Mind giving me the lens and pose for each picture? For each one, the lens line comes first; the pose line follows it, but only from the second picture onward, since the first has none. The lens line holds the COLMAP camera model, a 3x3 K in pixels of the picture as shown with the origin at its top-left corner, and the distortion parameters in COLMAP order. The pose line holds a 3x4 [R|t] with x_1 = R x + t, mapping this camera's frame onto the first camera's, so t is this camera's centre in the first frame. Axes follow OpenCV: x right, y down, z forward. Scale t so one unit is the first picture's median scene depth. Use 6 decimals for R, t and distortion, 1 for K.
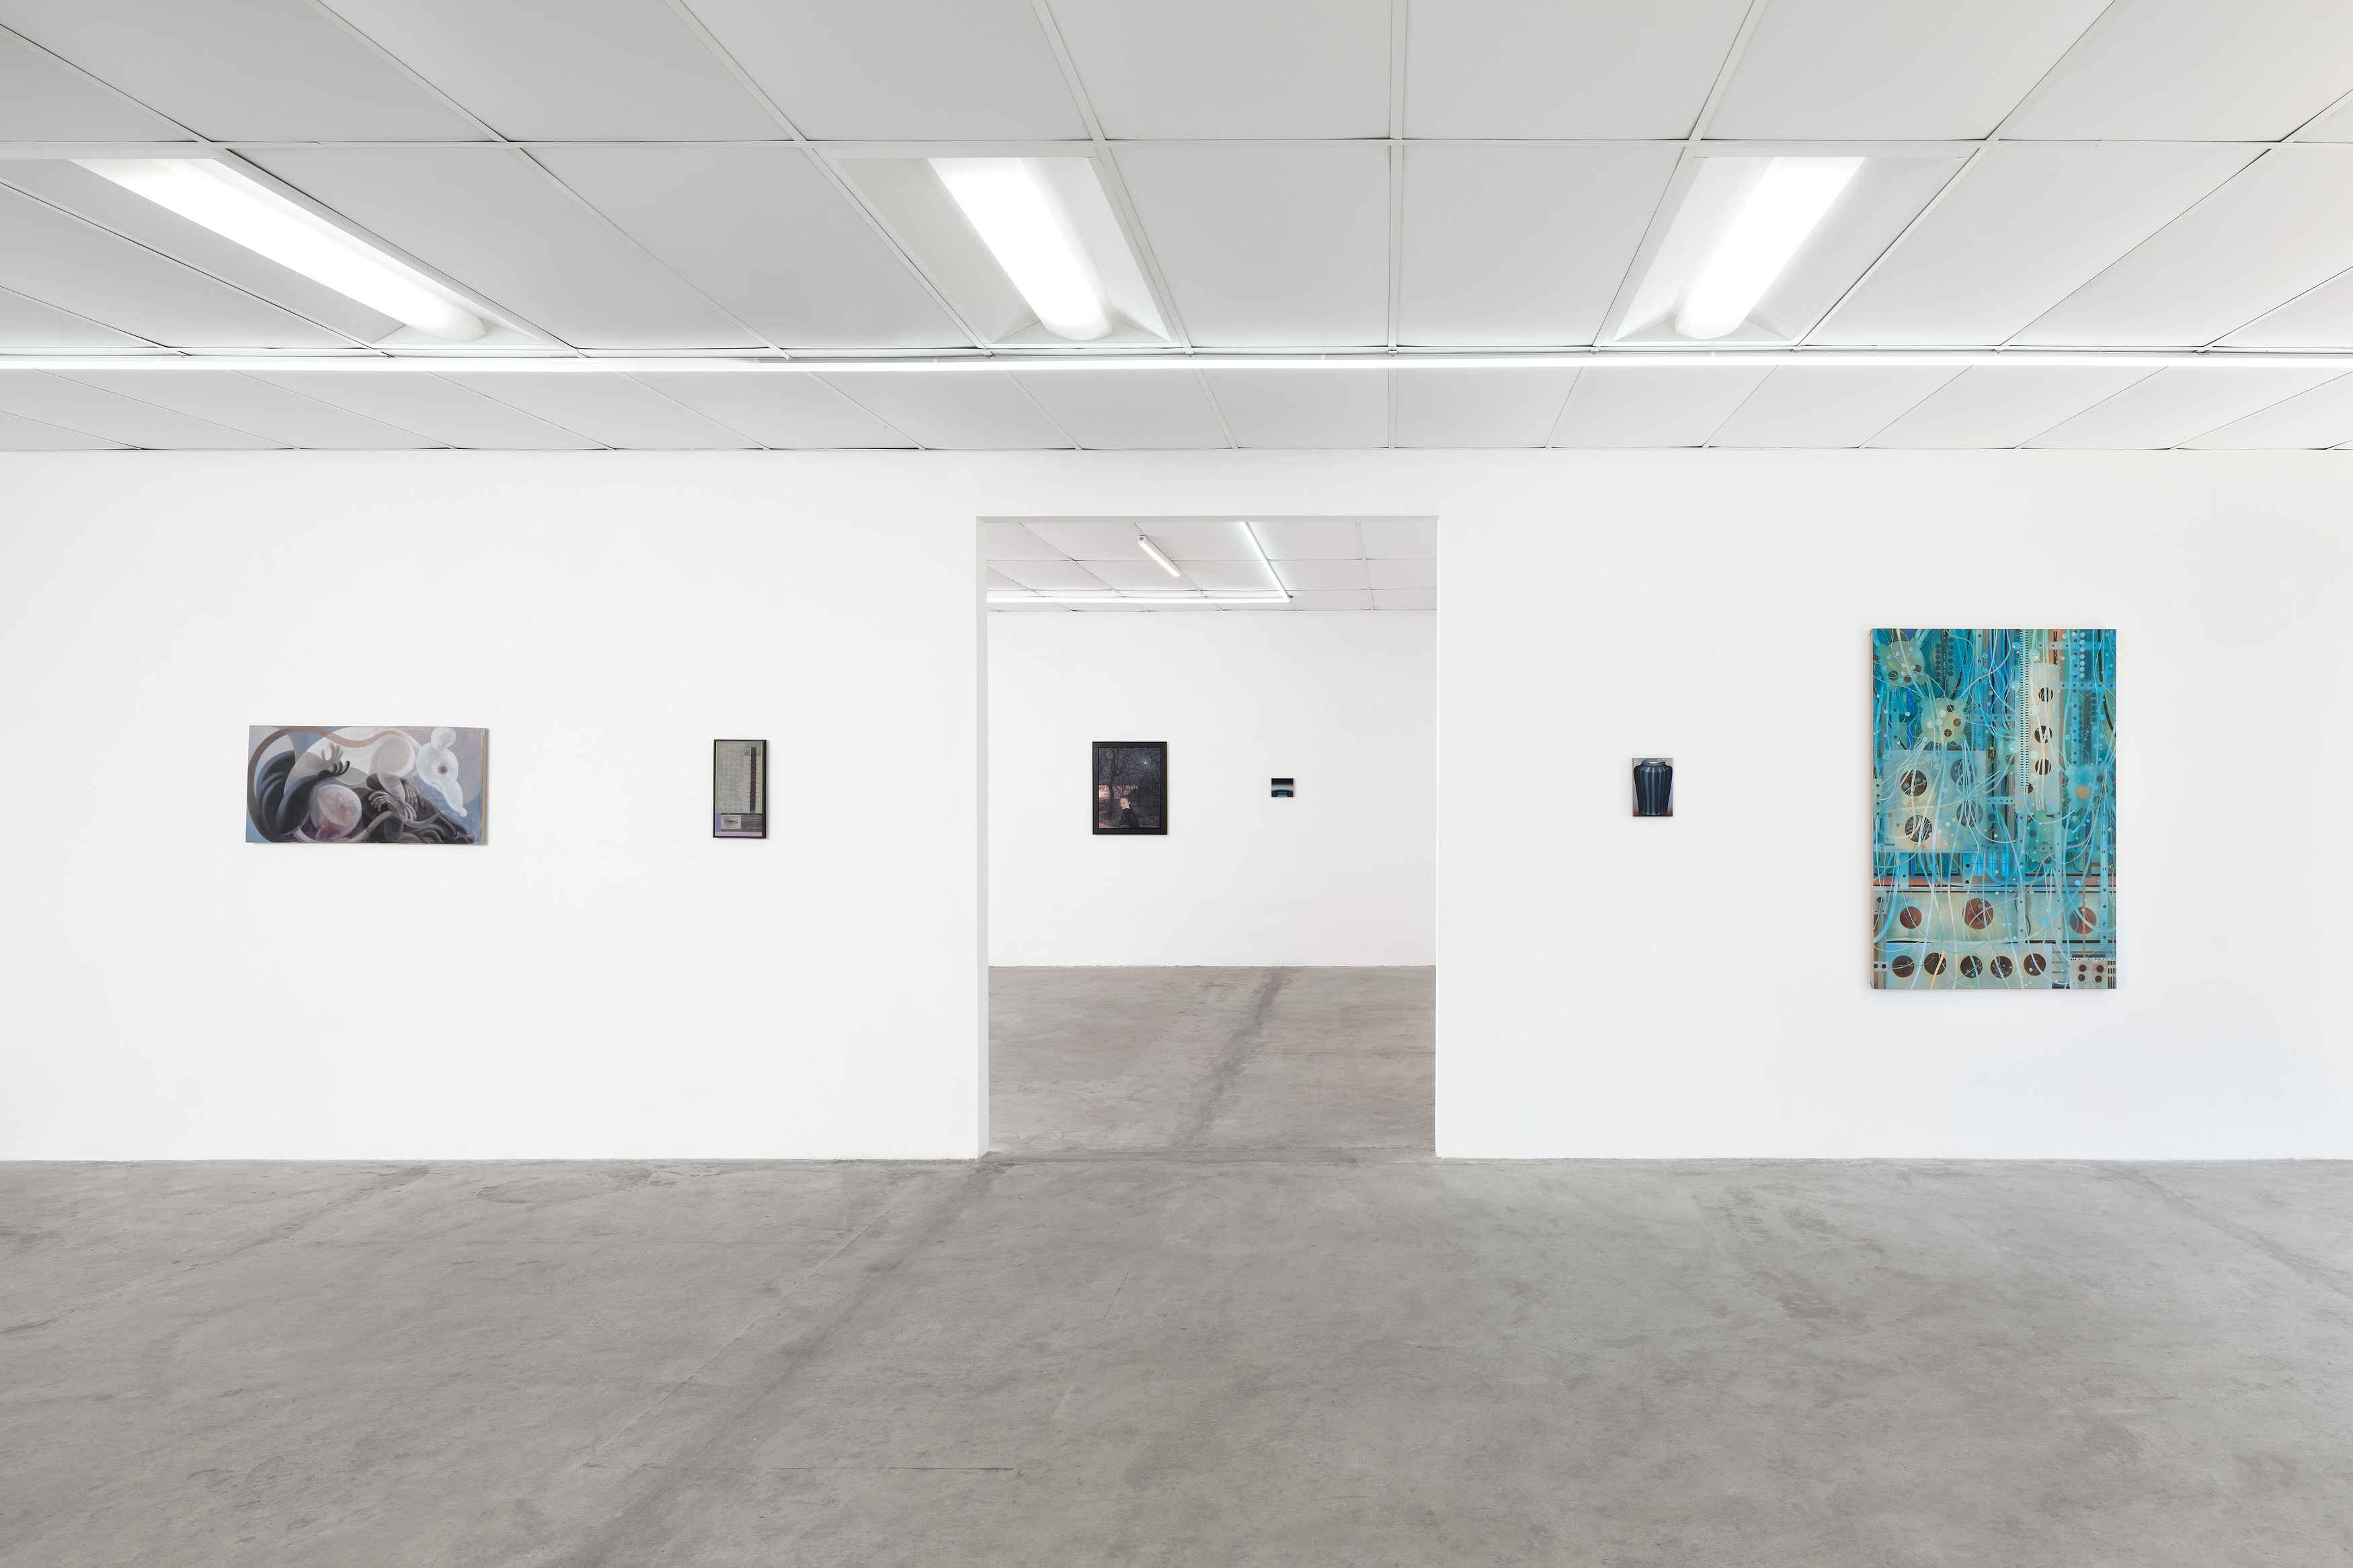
lens RADIAL K [[1302.3, 0, 1396.6], [0, 1302.3, 793.3], [0, 0, 1]] dist [-0.004982, 0.001838]
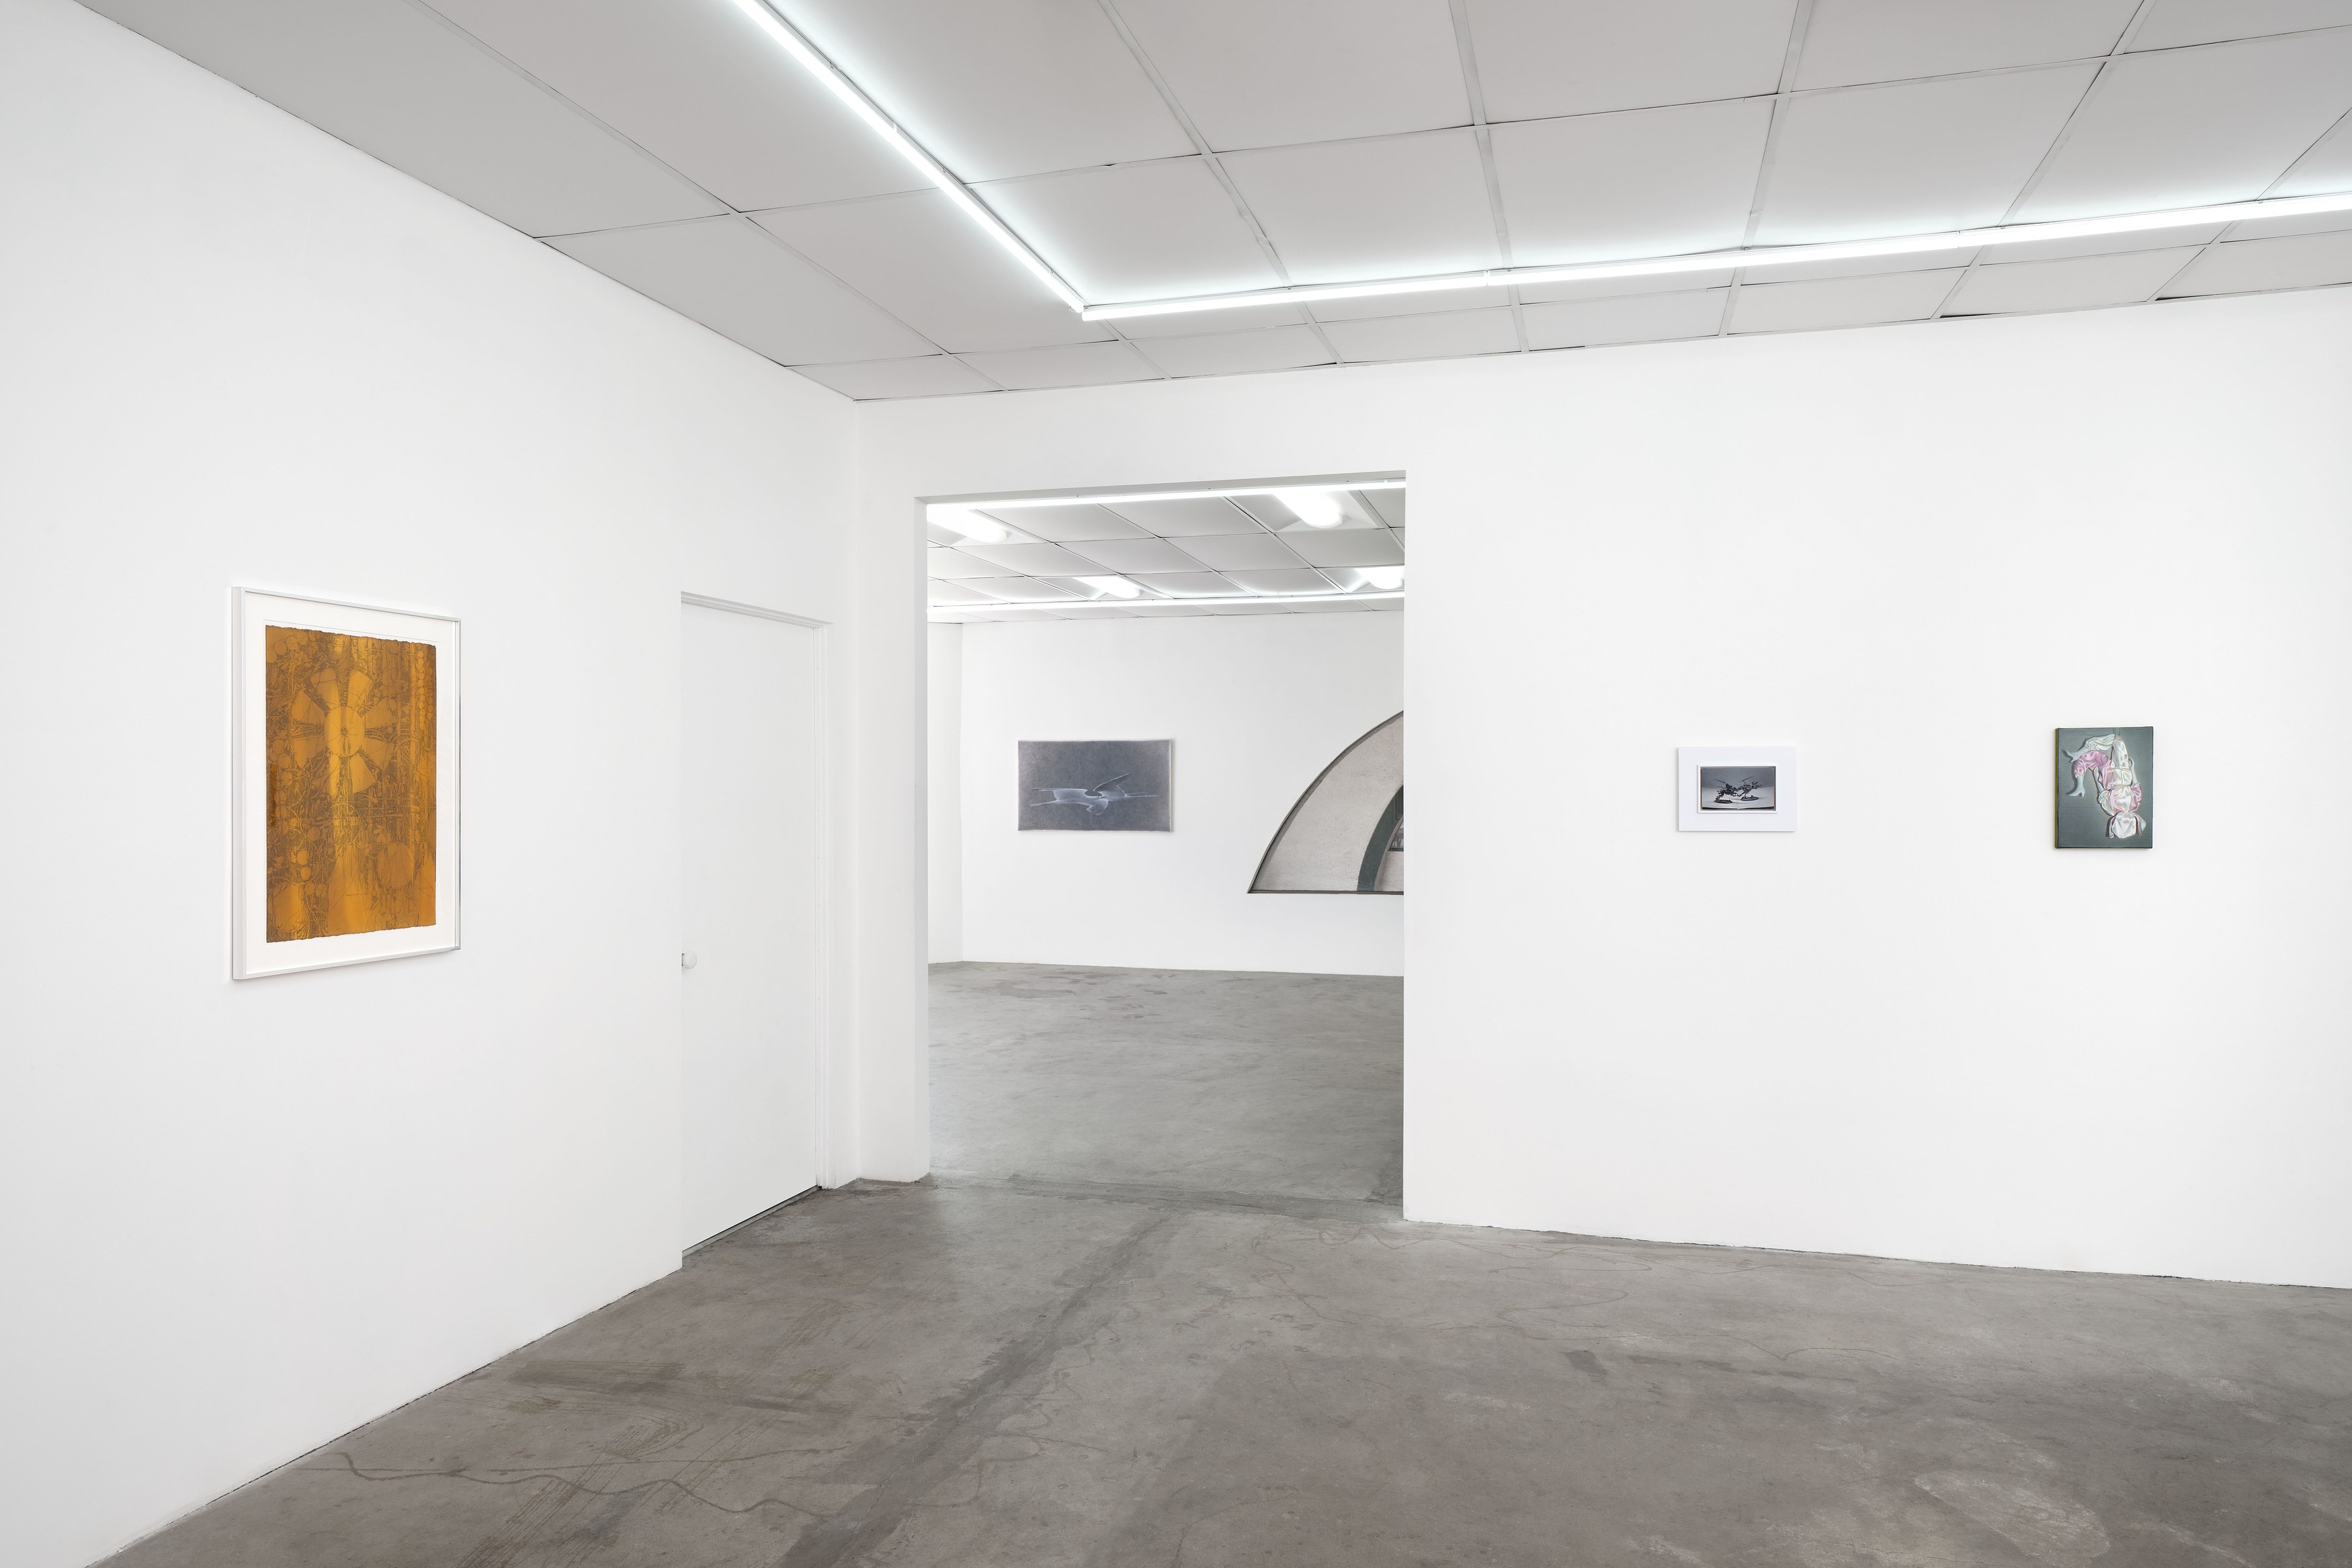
lens RADIAL K [[1487.3, 0, 1200.3], [0, 1487.3, 788.0], [0, 0, 1]] dist [0.006352, -0.013136]
pose [[-0.963890, 0.000046, 0.266301, -0.456755], [0.000777, 0.999996, 0.002643, -0.005992], [-0.266300, 0.002755, -0.963886, 2.019863]]
